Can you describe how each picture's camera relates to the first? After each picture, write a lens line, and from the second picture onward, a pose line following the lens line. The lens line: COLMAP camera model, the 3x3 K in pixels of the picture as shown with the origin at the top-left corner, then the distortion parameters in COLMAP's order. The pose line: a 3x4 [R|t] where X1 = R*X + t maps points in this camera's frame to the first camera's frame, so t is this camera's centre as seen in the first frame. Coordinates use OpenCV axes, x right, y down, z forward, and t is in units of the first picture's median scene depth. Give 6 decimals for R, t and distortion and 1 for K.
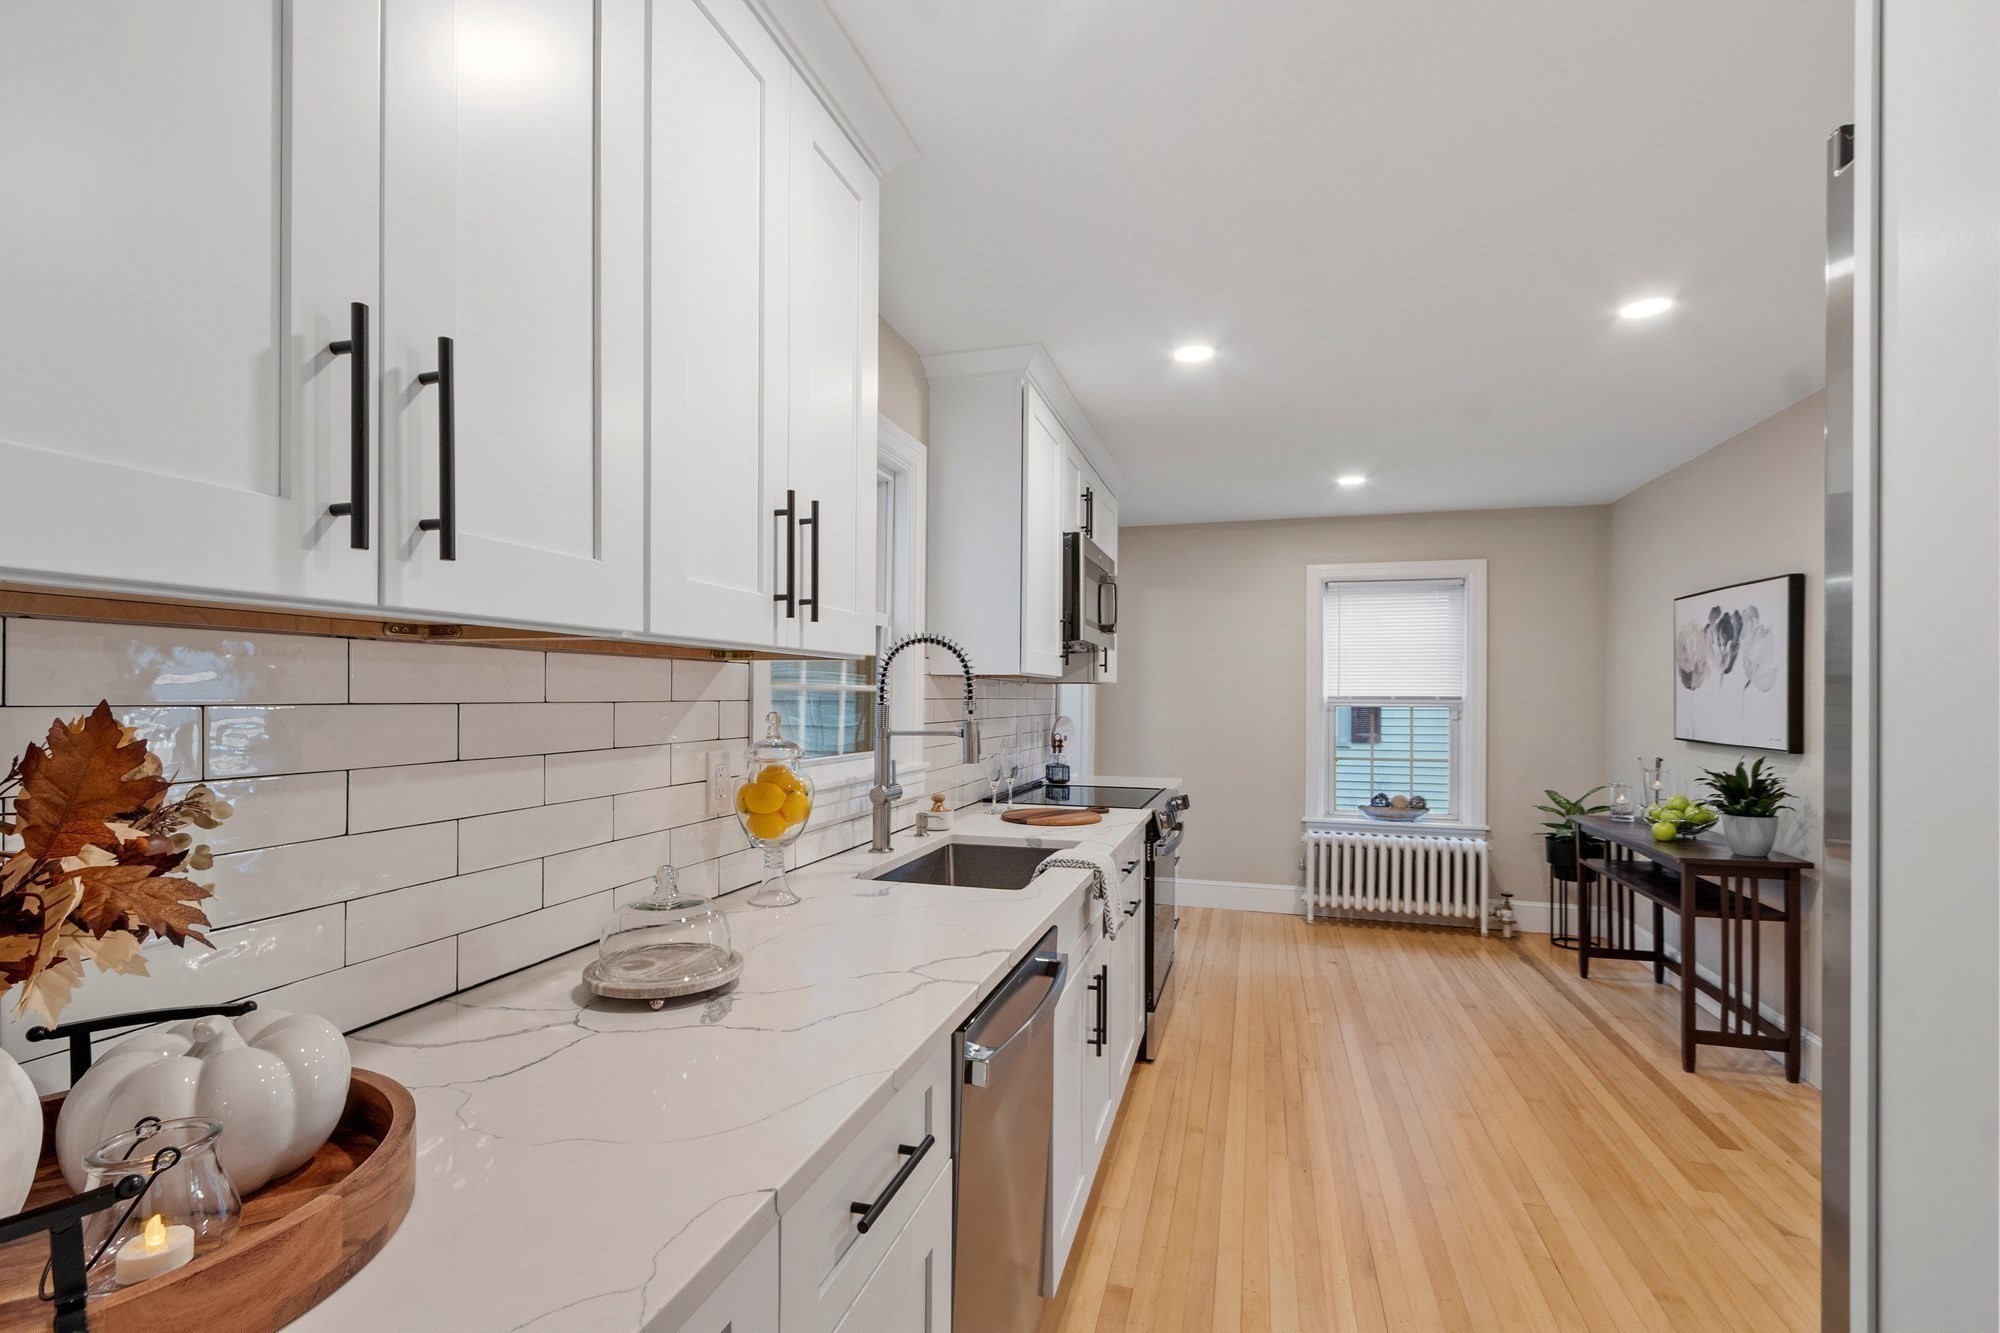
lens RADIAL K [[871.0, 0, 999.4], [0, 871.0, 684.1], [0, 0, 1]] dist [0.003164, 0.000048]
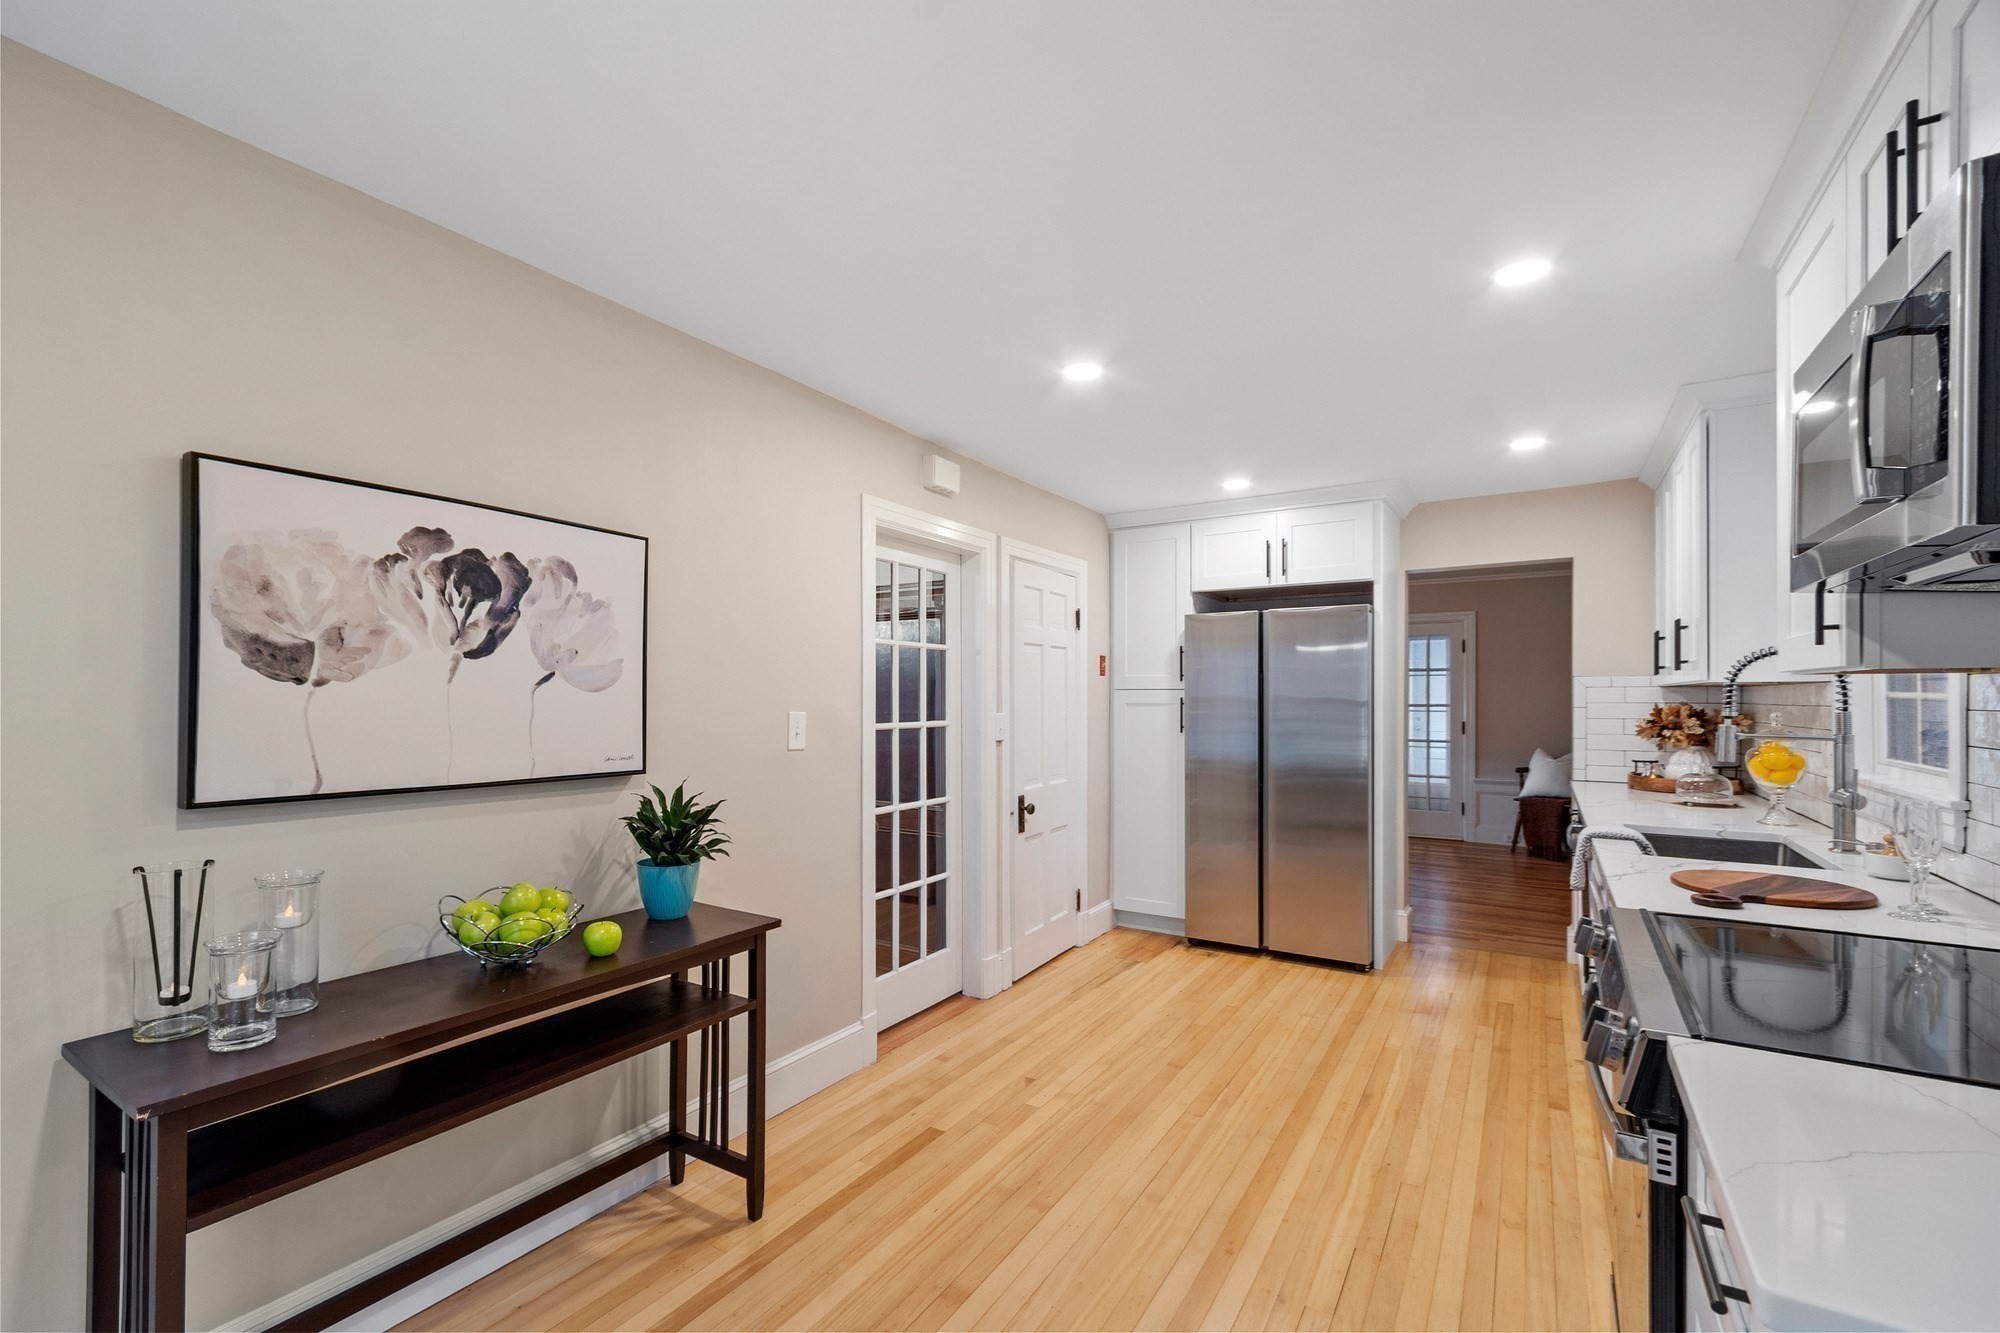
lens RADIAL K [[871.0, 0, 984.8], [0, 871.0, 695.3], [0, 0, 1]] dist [0.003164, 0.000048]
pose [[-0.962427, -0.005834, 0.271477, 0.566080], [-0.009329, 0.999889, -0.011583, 0.024944], [-0.271379, -0.013680, -0.962375, 2.260964]]
